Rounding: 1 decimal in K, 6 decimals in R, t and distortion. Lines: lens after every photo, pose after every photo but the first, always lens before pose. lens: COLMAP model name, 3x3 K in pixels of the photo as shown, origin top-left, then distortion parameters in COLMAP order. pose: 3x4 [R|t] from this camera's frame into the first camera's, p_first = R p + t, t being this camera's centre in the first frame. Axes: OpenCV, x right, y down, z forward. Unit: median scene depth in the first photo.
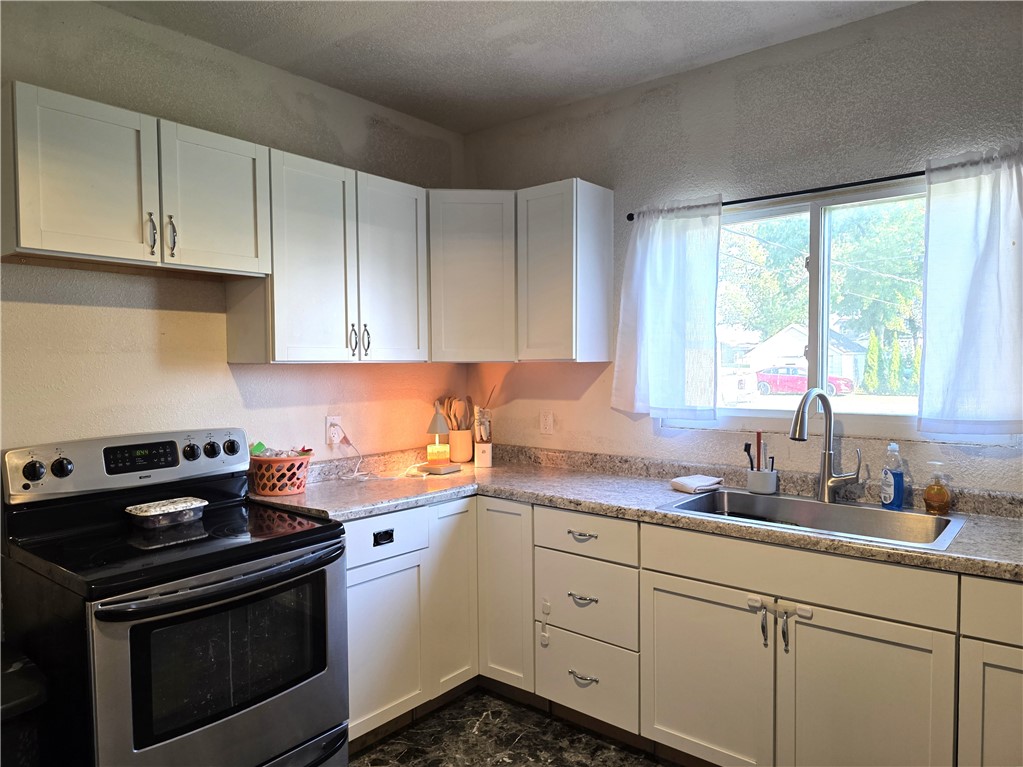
lens RADIAL K [[704.1, 0, 495.9], [0, 704.1, 389.8], [0, 0, 1]] dist [0.060741, -0.058564]
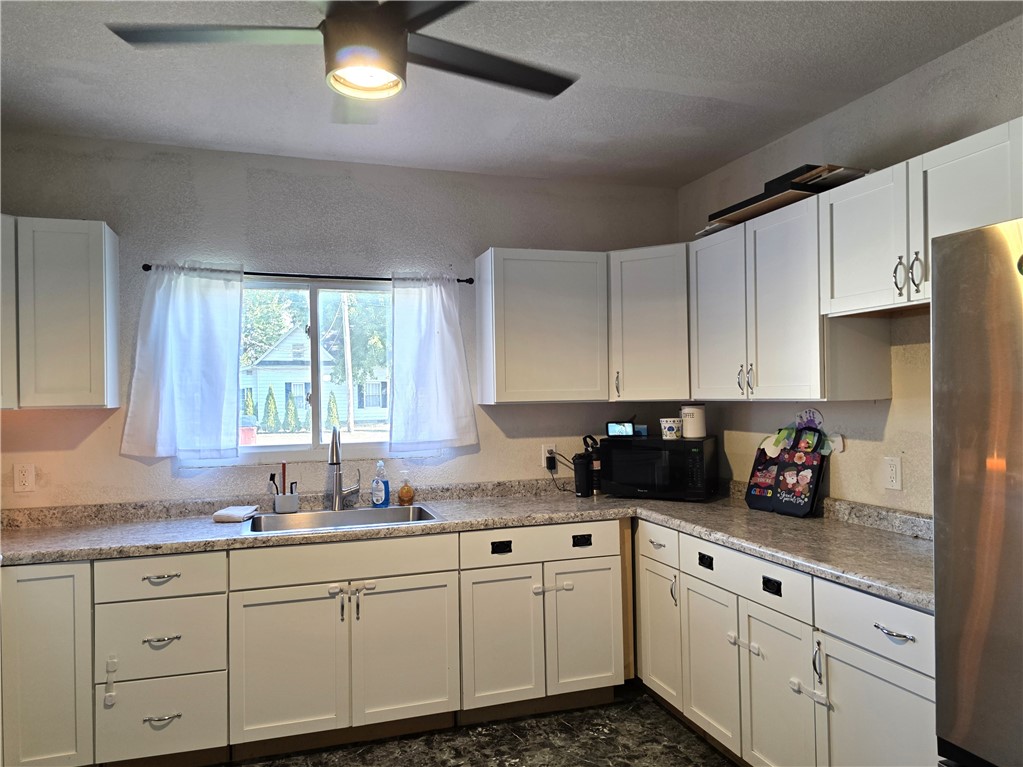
lens RADIAL K [[718.5, 0, 507.2], [0, 718.5, 388.1], [0, 0, 1]] dist [0.088100, -0.106488]
pose [[0.526852, 0.008134, 0.849918, -0.494855], [0.044360, 0.998328, -0.037053, -0.006663], [-0.848799, 0.057223, 0.525610, 0.004256]]
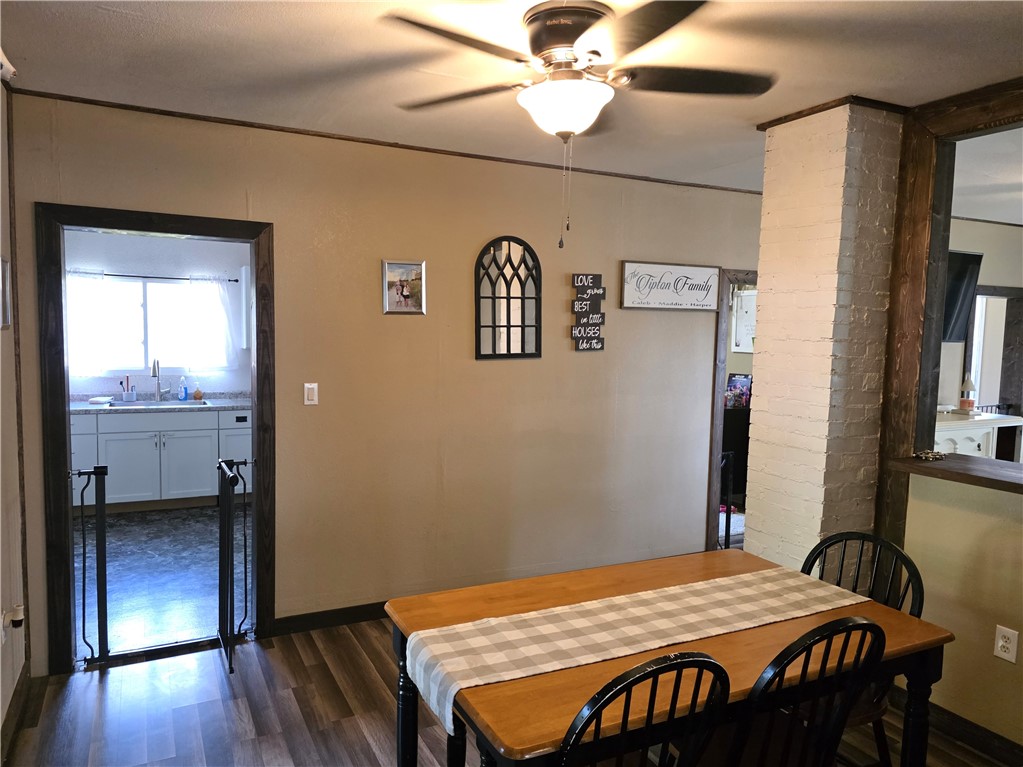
lens RADIAL K [[704.1, 0, 495.9], [0, 704.1, 389.8], [0, 0, 1]] dist [0.060741, -0.058564]
pose [[0.402035, -0.056216, 0.913897, -1.306487], [0.012599, 0.998359, 0.055870, -0.010692], [-0.915538, -0.010948, 0.402083, -1.074676]]
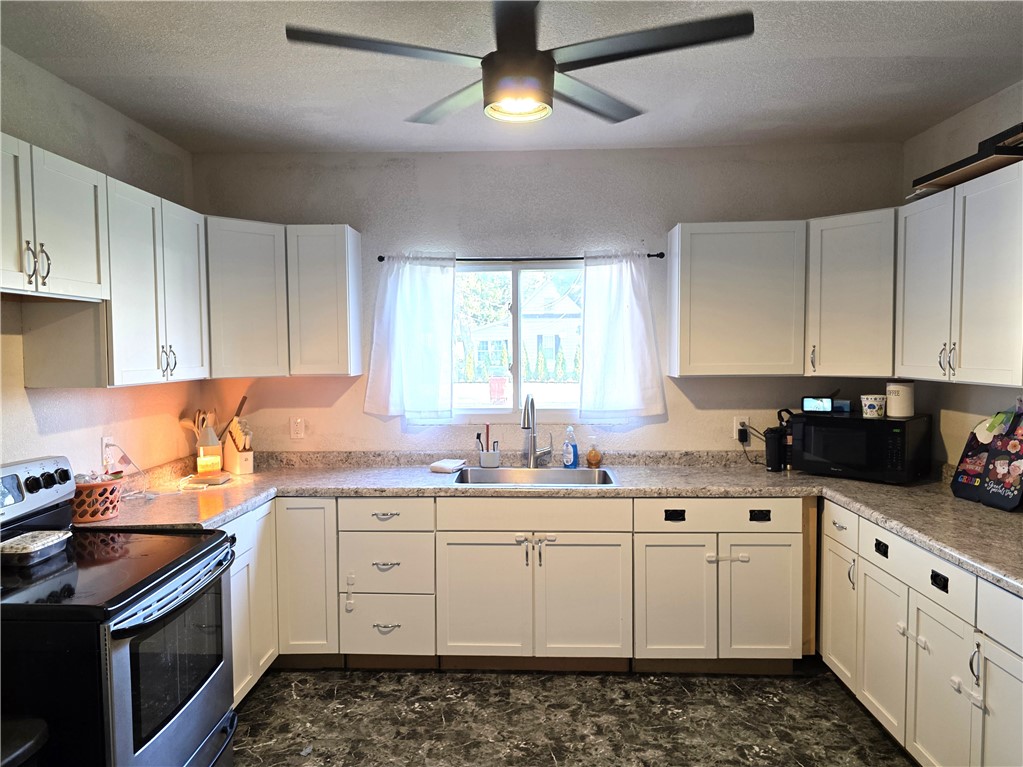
lens RADIAL K [[723.5, 0, 511.5], [0, 723.5, 383.5], [0, 0, 1]] dist [0.060637, -0.061180]
pose [[0.782070, -0.028181, 0.622552, -0.488891], [0.024712, 0.999594, 0.014205, -0.042325], [-0.622700, 0.004275, 0.782449, -0.158931]]
